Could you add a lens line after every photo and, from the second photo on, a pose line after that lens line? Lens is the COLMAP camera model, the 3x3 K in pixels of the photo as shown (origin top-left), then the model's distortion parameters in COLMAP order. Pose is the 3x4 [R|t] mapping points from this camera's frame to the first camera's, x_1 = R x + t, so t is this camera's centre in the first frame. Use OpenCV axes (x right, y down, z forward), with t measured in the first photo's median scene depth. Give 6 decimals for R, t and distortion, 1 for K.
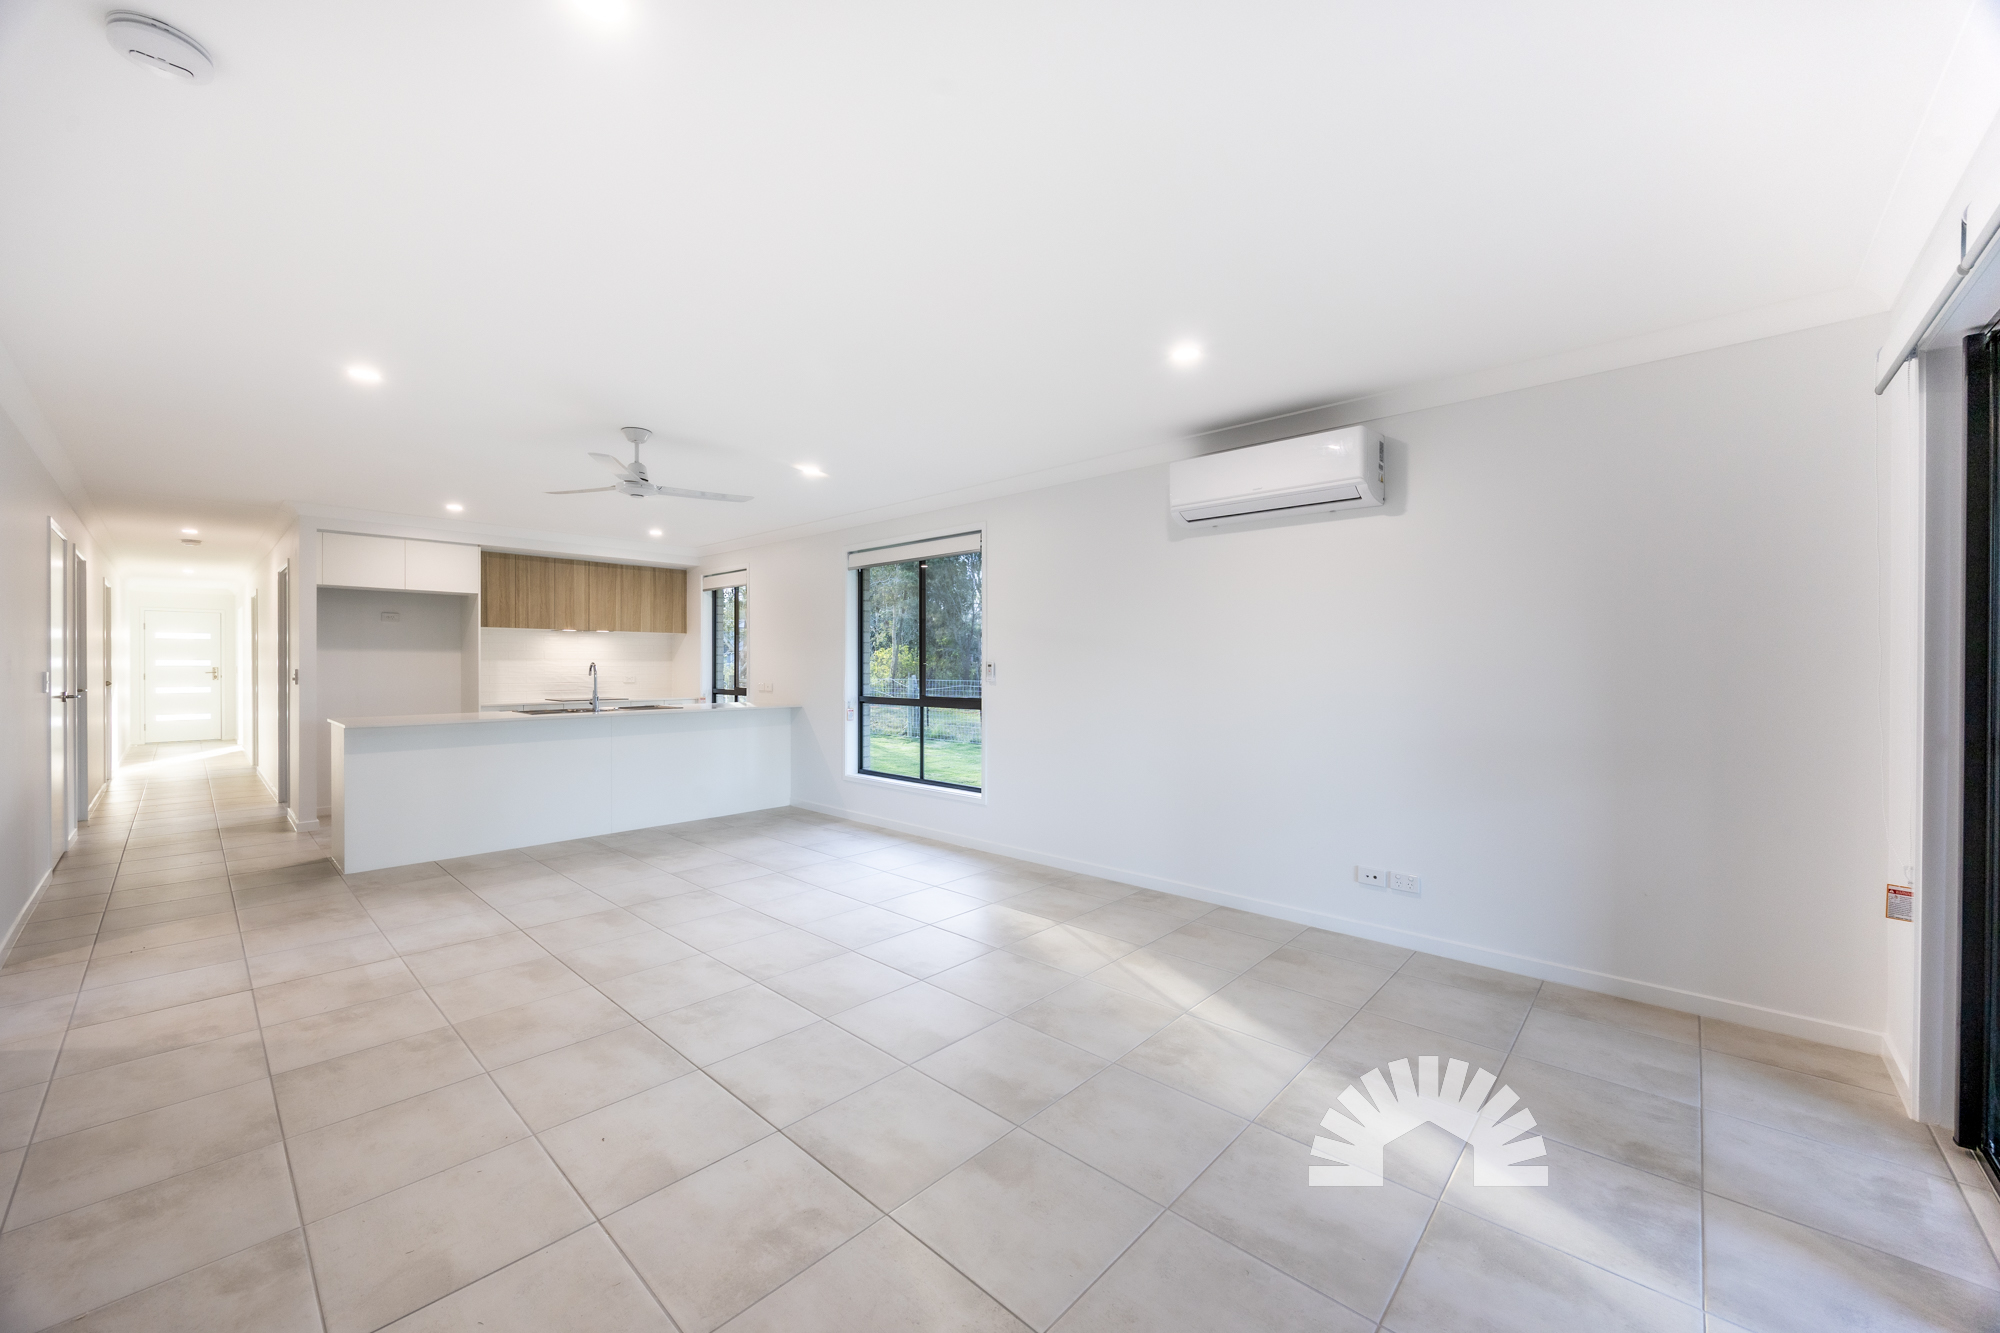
lens RADIAL K [[757.3, 0, 995.2], [0, 757.3, 668.9], [0, 0, 1]] dist [-0.004415, -0.000075]
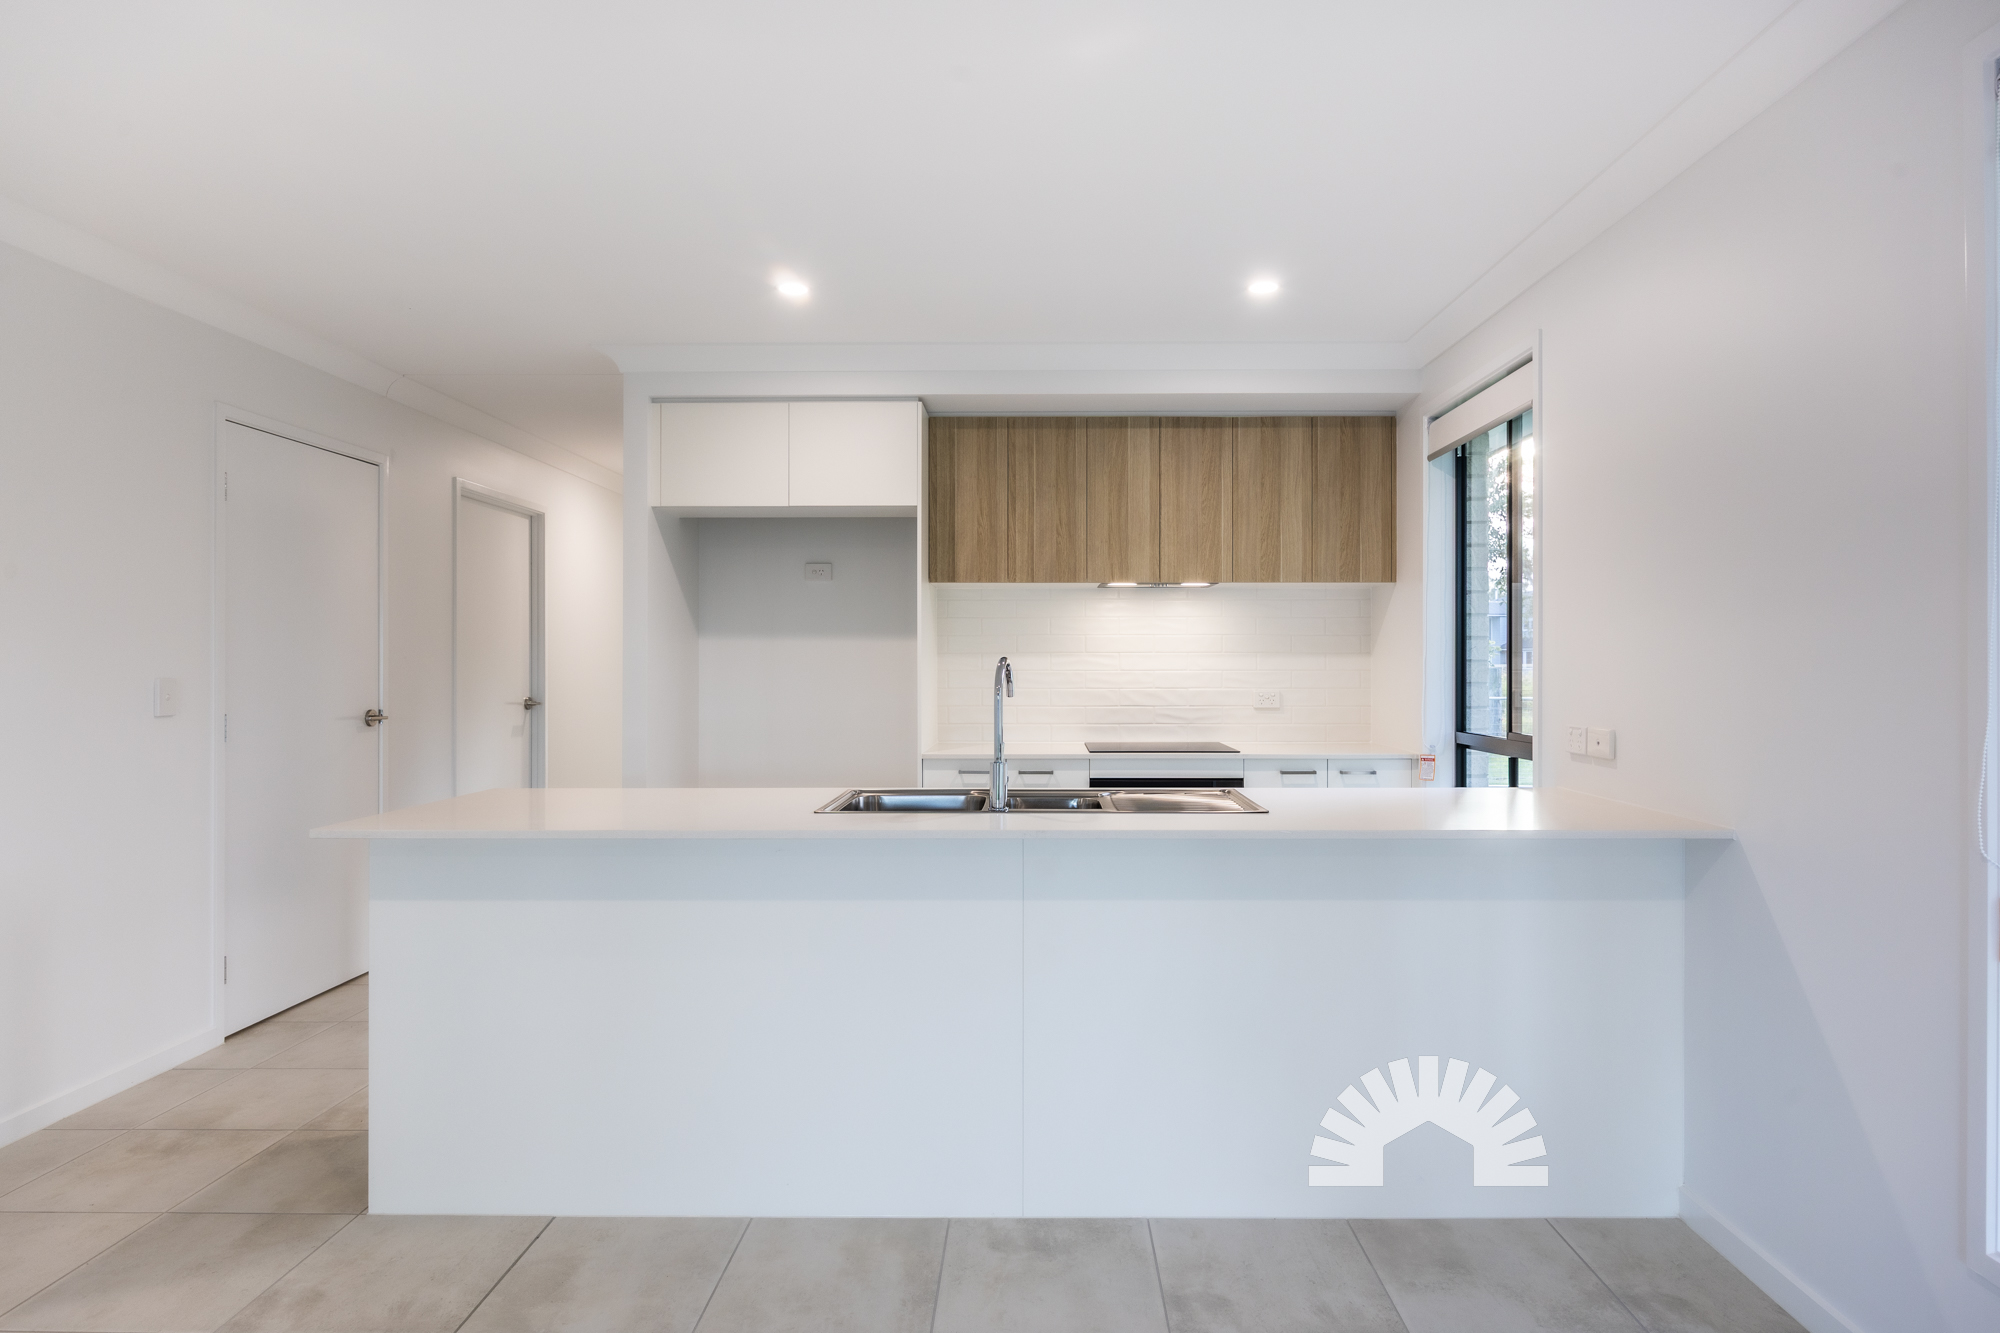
lens RADIAL K [[1179.7, 0, 1004.8], [0, 1179.7, 661.6], [0, 0, 1]] dist [-0.000569, -0.000581]
pose [[0.684064, 0.000189, -0.729422, -0.124950], [-0.004238, 0.999984, -0.003715, -0.004709], [0.729410, 0.005633, 0.684054, 0.509269]]
